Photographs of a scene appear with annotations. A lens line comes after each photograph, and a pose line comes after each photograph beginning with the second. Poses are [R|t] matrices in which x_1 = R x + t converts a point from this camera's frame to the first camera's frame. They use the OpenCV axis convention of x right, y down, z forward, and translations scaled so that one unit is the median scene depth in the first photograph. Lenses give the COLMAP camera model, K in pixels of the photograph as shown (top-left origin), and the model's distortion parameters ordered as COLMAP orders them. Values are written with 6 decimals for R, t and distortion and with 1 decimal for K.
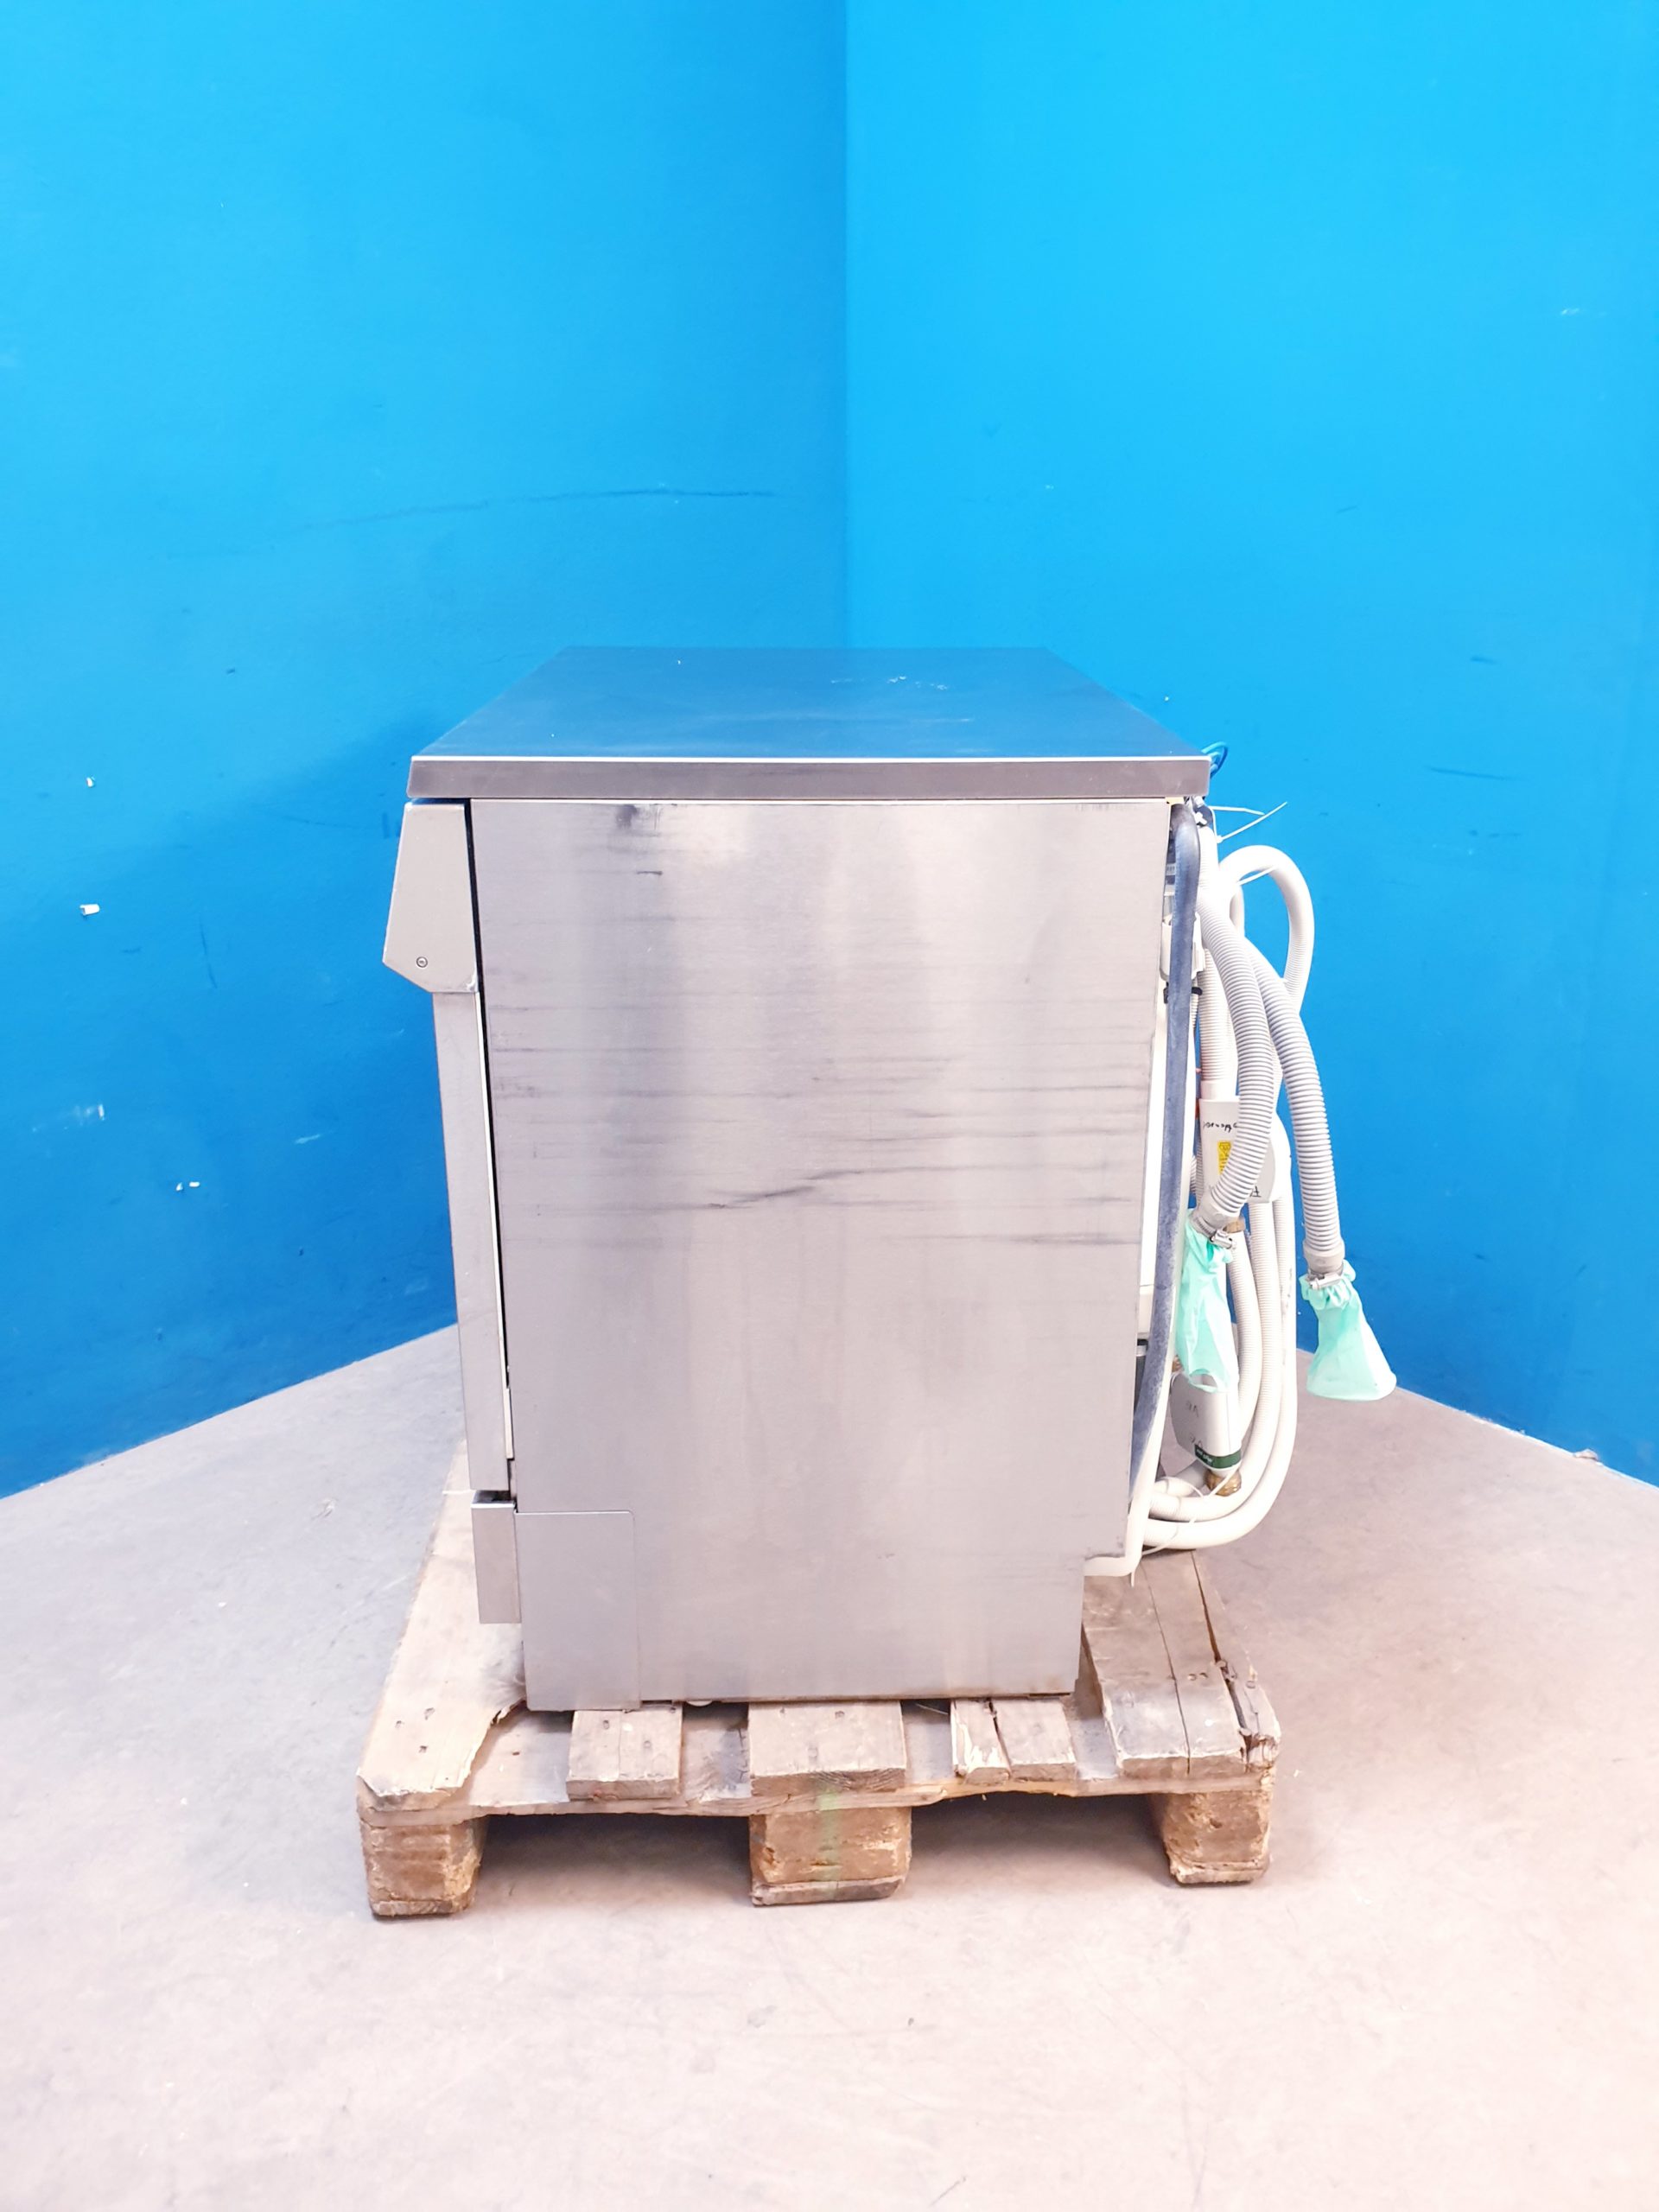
lens RADIAL K [[1724.4, 0, 851.9], [0, 1724.4, 1078.4], [0, 0, 1]] dist [0.003073, 0.019504]
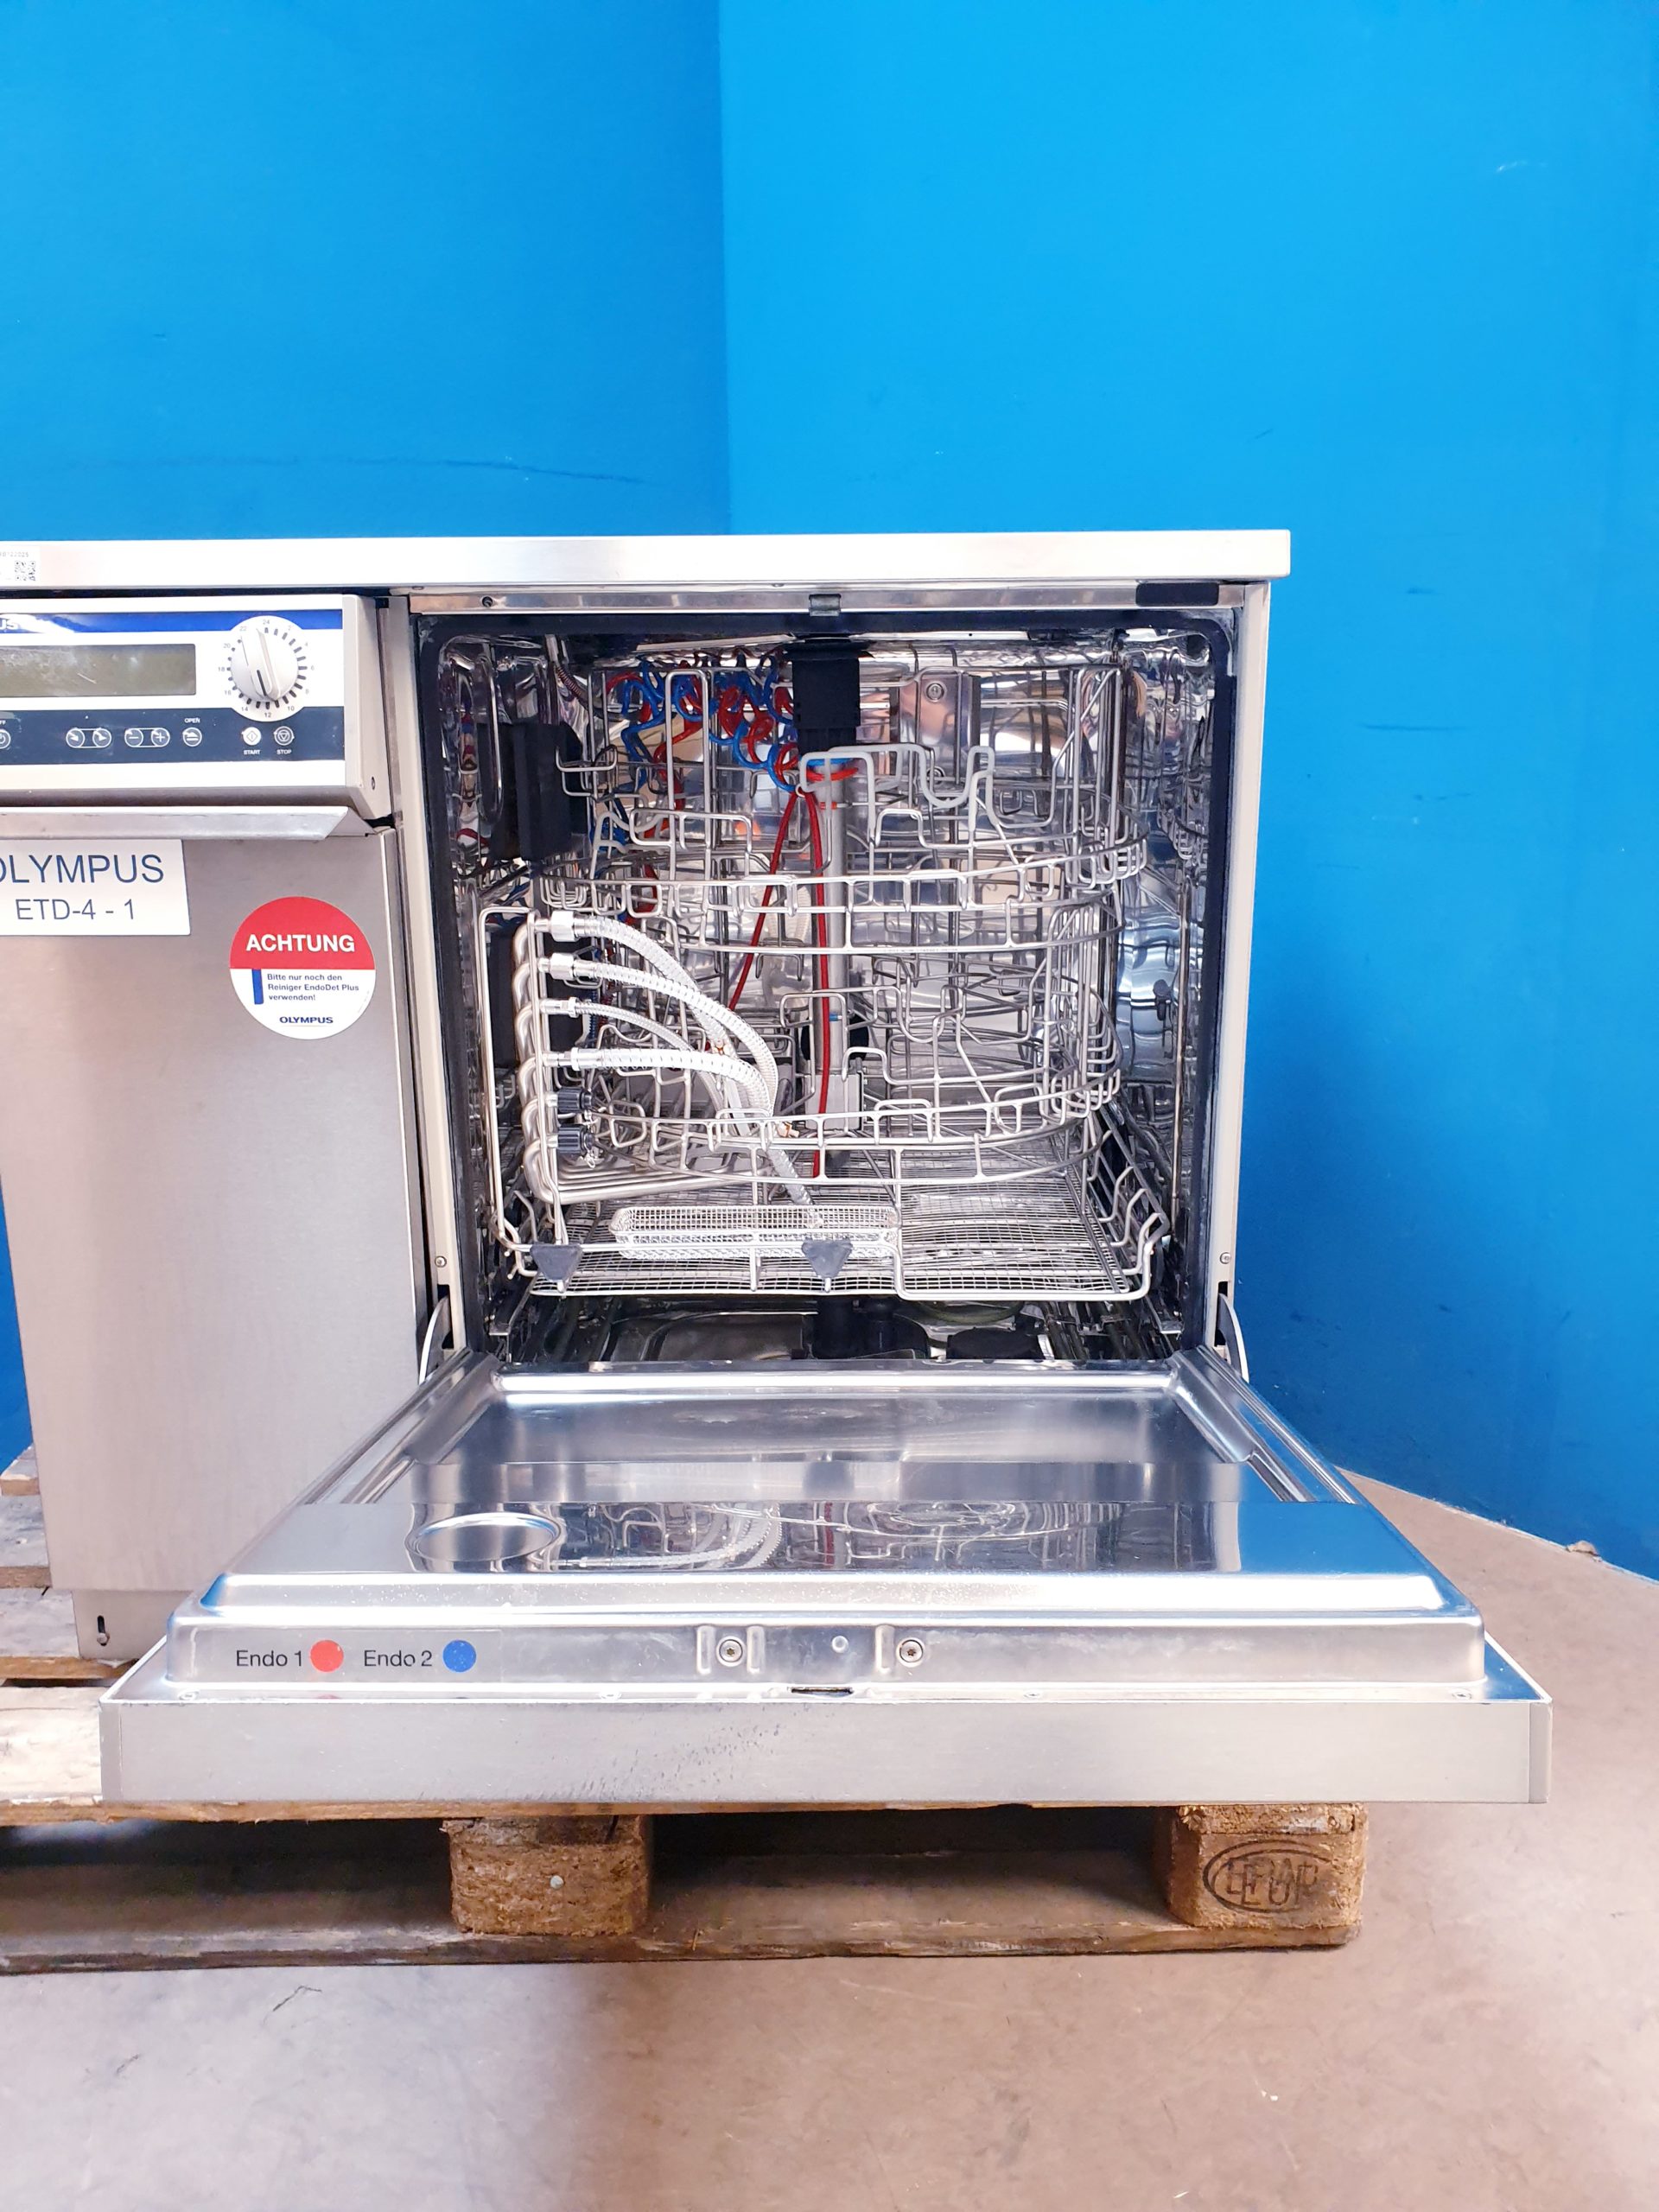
lens RADIAL K [[1724.4, 0, 819.1], [0, 1724.4, 1120.8], [0, 0, 1]] dist [0.003073, 0.019504]
pose [[0.999526, -0.001654, -0.030752, 0.109520], [-0.000868, 0.996645, -0.081842, 0.103182], [0.030784, 0.081830, 0.996171, 0.189666]]
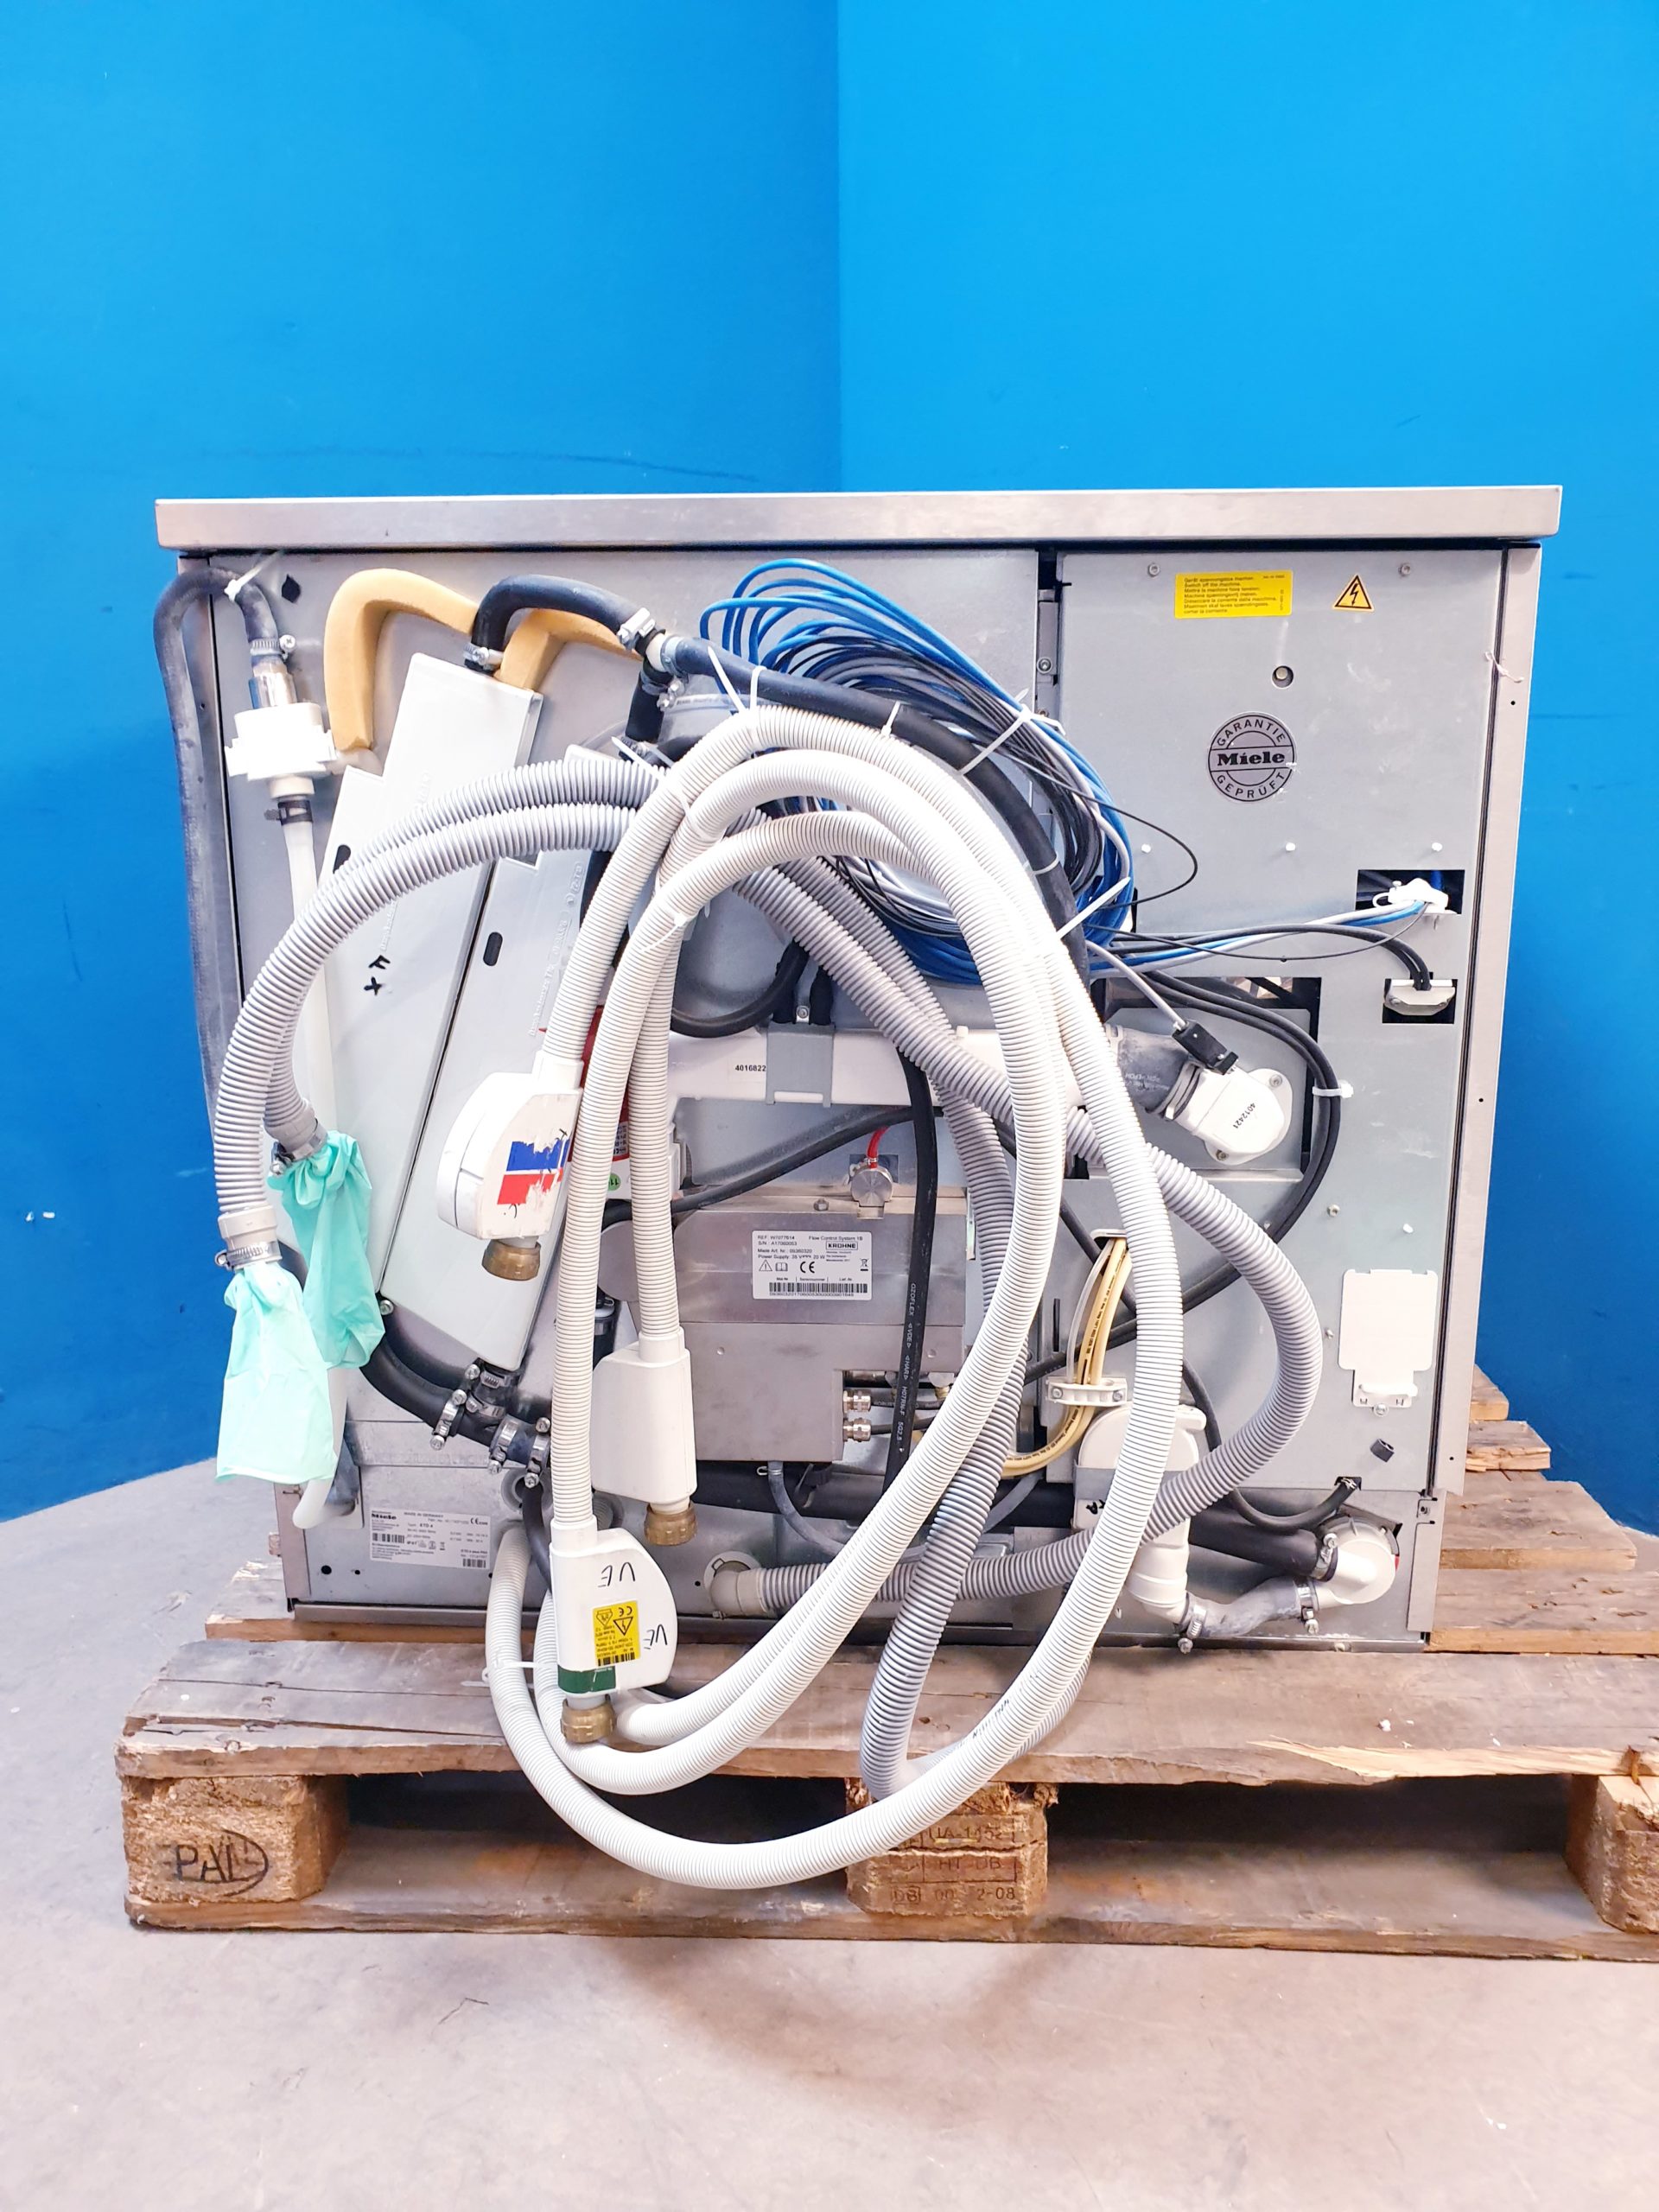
lens RADIAL K [[1724.4, 0, 838.6], [0, 1724.4, 1119.5], [0, 0, 1]] dist [0.003073, 0.019504]
pose [[0.999151, 0.001169, -0.041187, 0.049969], [-0.005355, 0.994804, -0.101672, 0.123058], [0.040854, 0.101806, 0.993965, 0.213961]]
